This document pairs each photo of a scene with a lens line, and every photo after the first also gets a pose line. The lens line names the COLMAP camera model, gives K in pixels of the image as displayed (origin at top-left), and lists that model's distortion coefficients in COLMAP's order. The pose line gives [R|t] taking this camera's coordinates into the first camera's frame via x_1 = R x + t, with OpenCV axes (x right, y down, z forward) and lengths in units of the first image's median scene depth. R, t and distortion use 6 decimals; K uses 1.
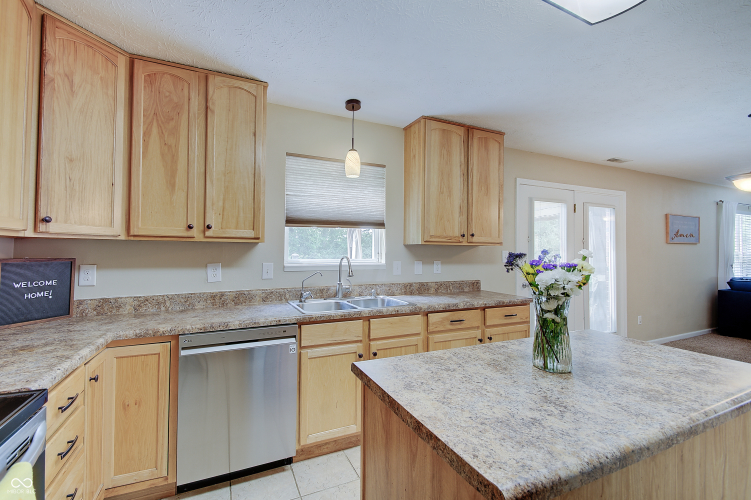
lens RADIAL K [[324.1, 0, 368.2], [0, 324.1, 244.5], [0, 0, 1]] dist [0.024044, -0.016205]
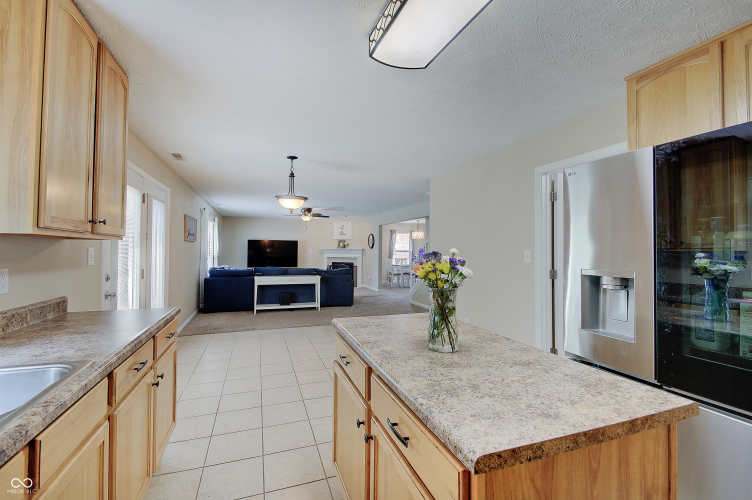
lens RADIAL K [[324.5, 0, 368.7], [0, 324.5, 244.5], [0, 0, 1]] dist [0.024044, -0.016205]
pose [[0.089571, 0.010476, 0.995925, -0.242377], [-0.023138, 0.999697, -0.008435, 0.006879], [-0.995712, -0.022289, 0.089786, 0.451302]]
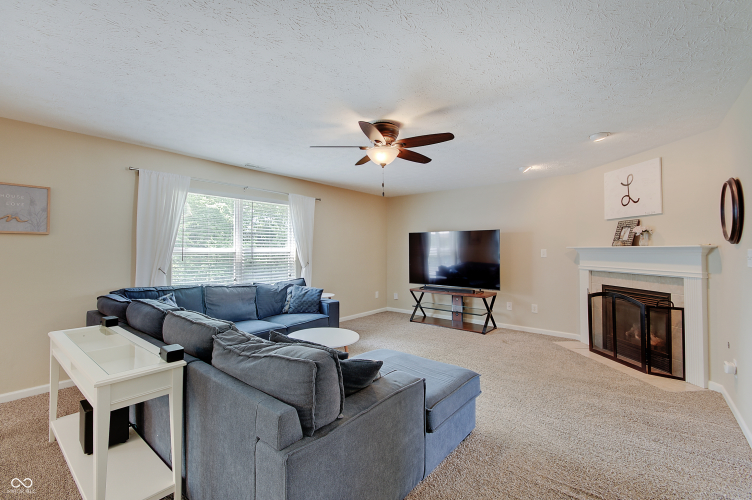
lens RADIAL K [[324.5, 0, 368.7], [0, 324.5, 244.5], [0, 0, 1]] dist [0.024044, -0.016205]
pose [[0.898326, 0.002161, 0.439324, 2.288735], [-0.002344, 0.999997, -0.000125, 0.027305], [-0.439323, -0.000917, 0.898329, 0.410446]]
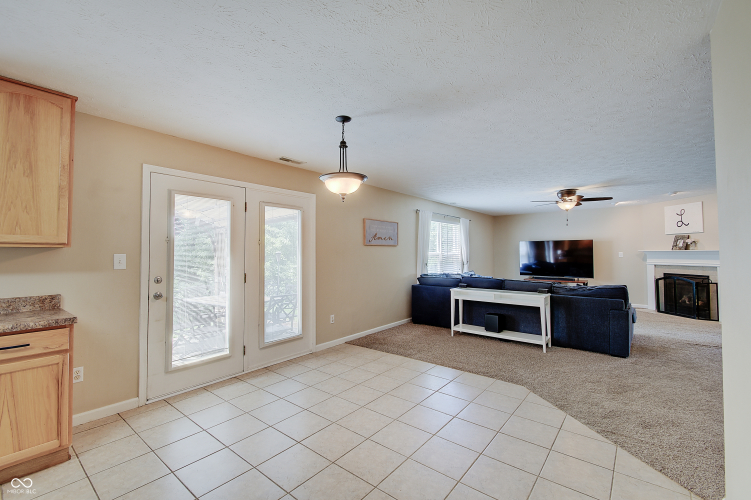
lens RADIAL K [[324.1, 0, 368.2], [0, 324.1, 244.5], [0, 0, 1]] dist [0.024044, -0.016205]
pose [[0.896499, 0.001654, 0.443042, 0.740245], [0.002707, 0.999954, -0.009211, 0.006272], [-0.443037, 0.009457, 0.896454, 0.035531]]
